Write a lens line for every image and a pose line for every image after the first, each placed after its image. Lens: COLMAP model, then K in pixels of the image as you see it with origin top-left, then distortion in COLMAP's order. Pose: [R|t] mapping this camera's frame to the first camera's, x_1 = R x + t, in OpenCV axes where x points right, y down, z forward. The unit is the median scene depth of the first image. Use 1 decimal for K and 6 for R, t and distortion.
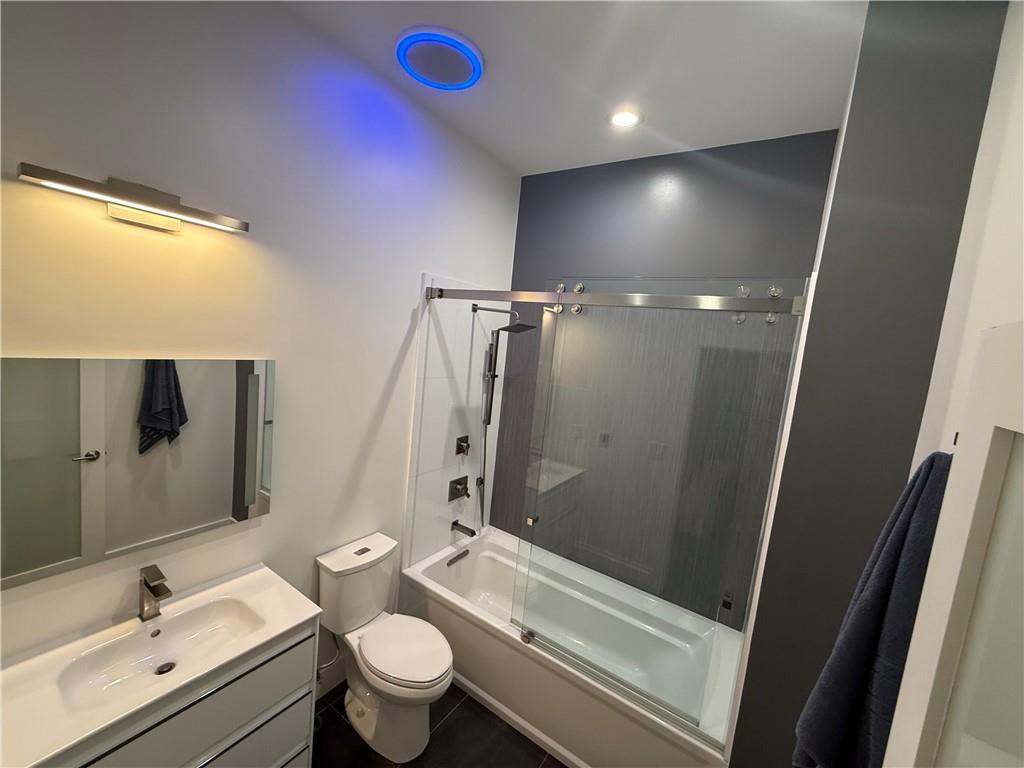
lens RADIAL K [[410.9, 0, 512.1], [0, 410.9, 384.1], [0, 0, 1]] dist [0.004219, 0.000395]
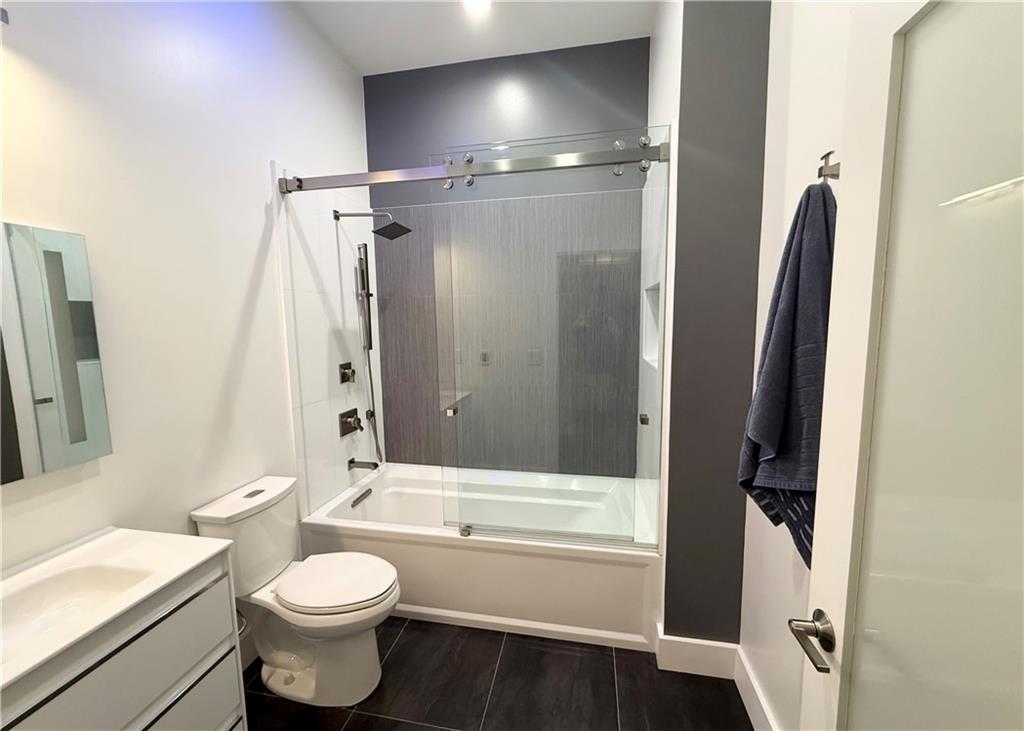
lens RADIAL K [[409.0, 0, 510.6], [0, 409.0, 364.4], [0, 0, 1]] dist [0.003924, 0.000645]
pose [[0.916783, -0.158612, 0.366541, -0.127026], [0.153289, 0.987211, 0.043791, 0.159781], [-0.368799, 0.016040, 0.929371, 0.044175]]
